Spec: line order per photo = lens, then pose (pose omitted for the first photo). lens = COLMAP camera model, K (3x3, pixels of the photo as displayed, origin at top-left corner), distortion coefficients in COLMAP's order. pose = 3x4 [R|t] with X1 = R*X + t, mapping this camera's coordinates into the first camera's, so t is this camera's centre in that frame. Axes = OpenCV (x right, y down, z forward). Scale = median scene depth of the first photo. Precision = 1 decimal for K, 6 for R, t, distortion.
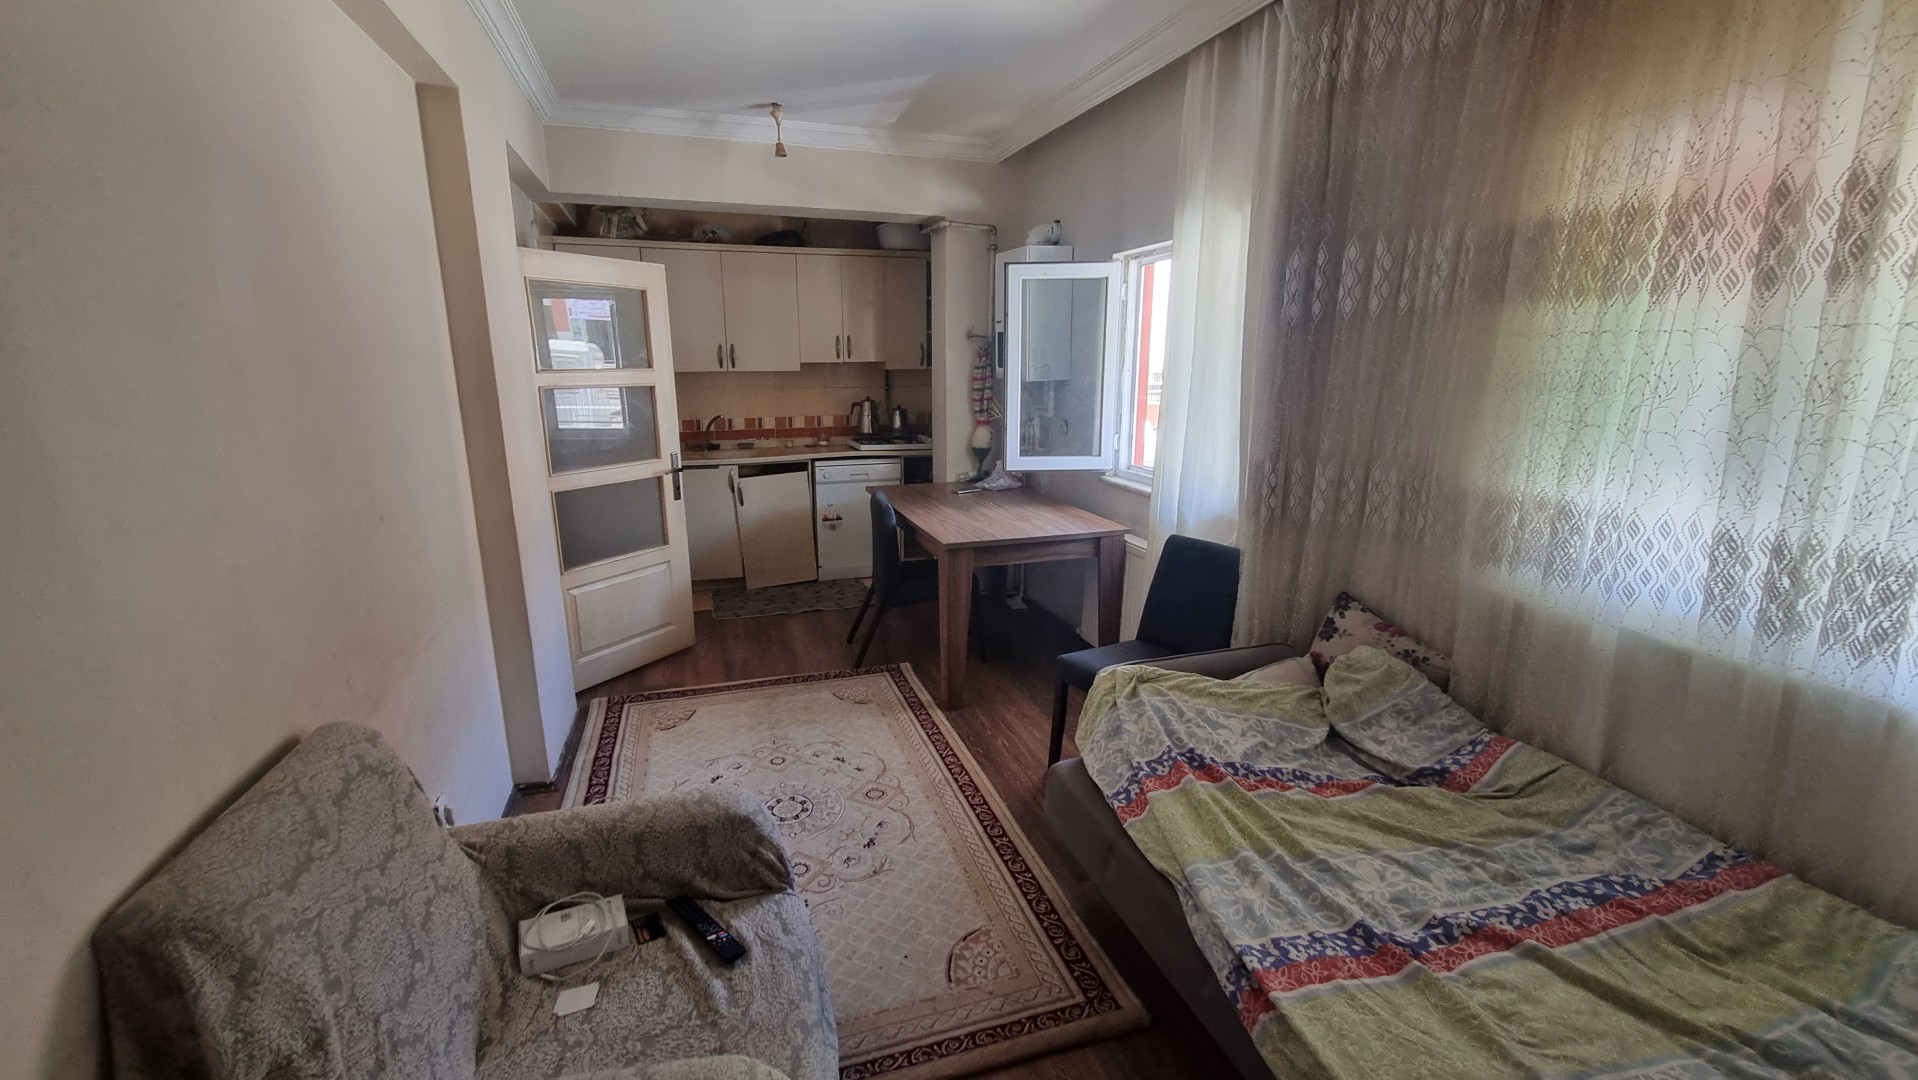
lens RADIAL K [[746.0, 0, 933.9], [0, 746.0, 532.9], [0, 0, 1]] dist [-0.000635, -0.001969]
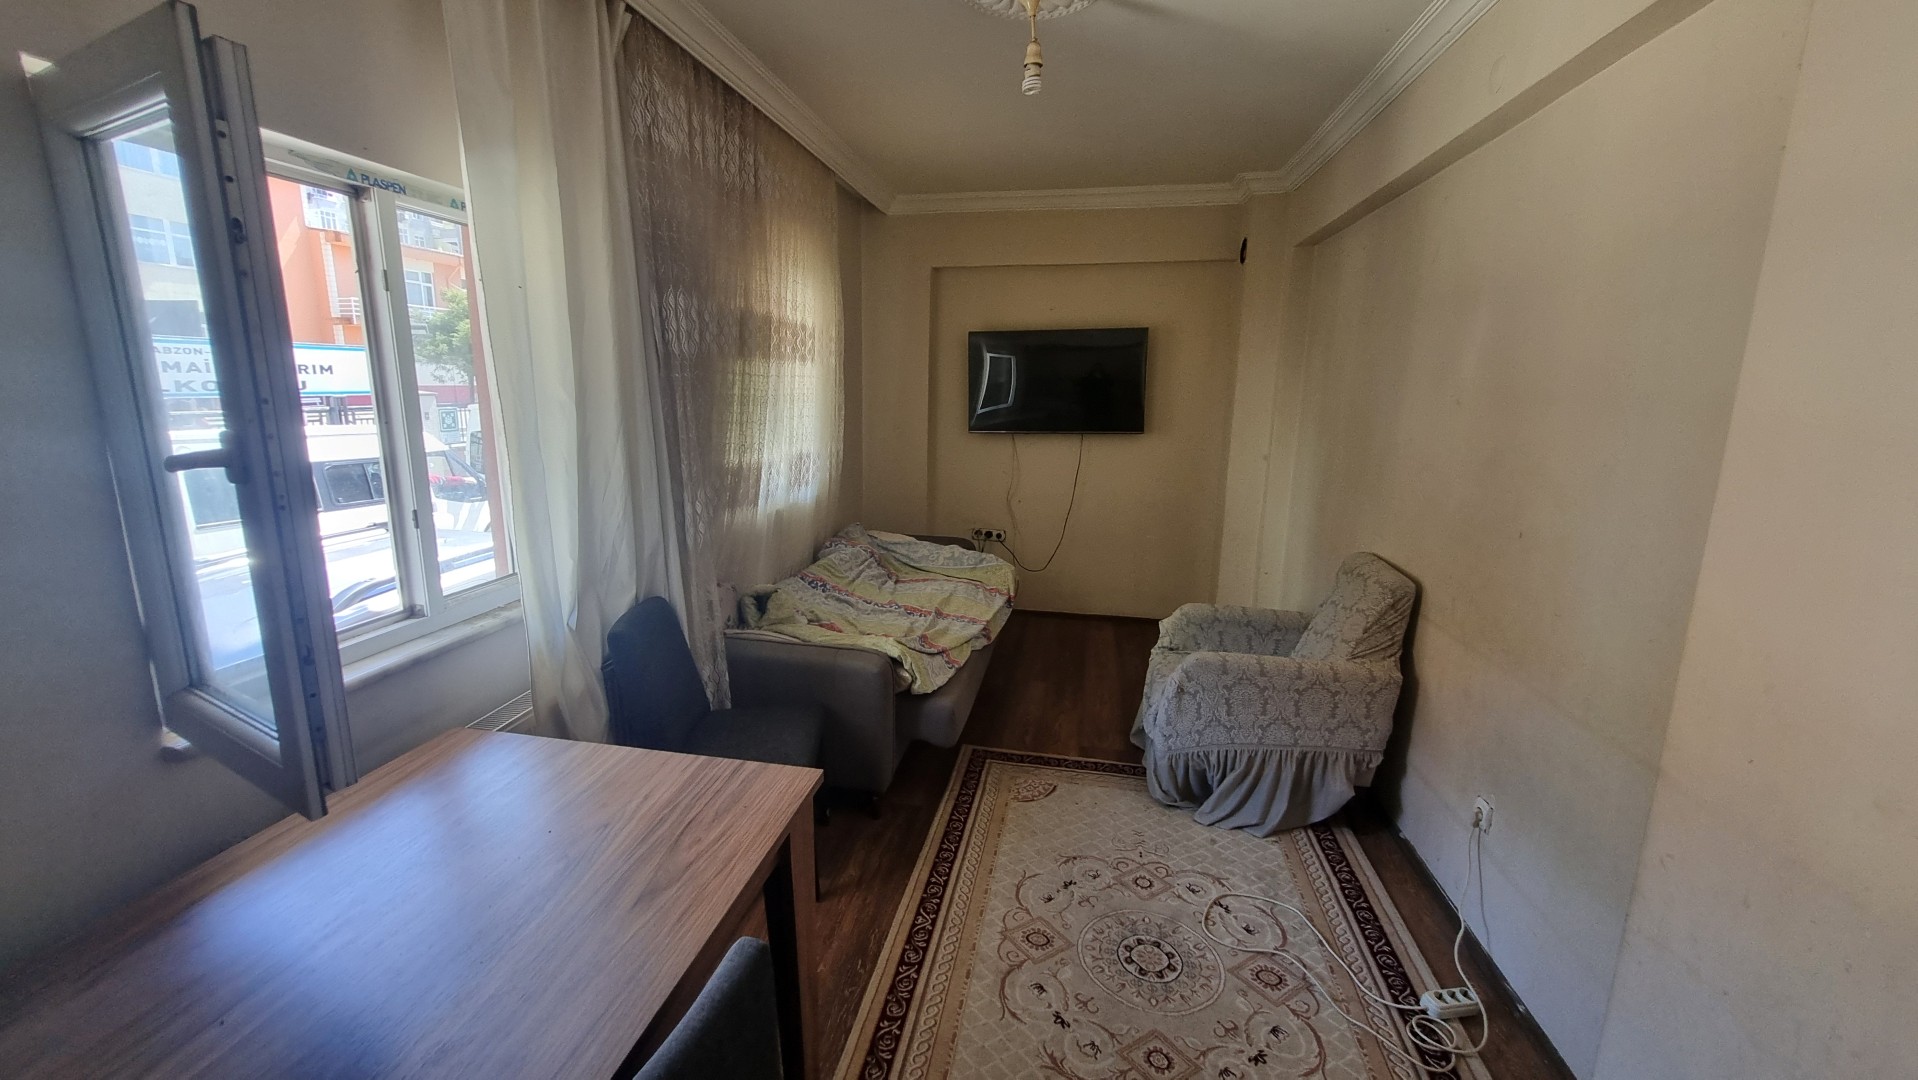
lens RADIAL K [[746.0, 0, 933.9], [0, 746.0, 532.9], [0, 0, 1]] dist [-0.000635, -0.001969]
pose [[-0.870710, -0.114576, 0.478264, -0.432986], [0.093389, 0.916268, 0.389528, -0.512008], [-0.482848, 0.383830, -0.787103, 2.086268]]
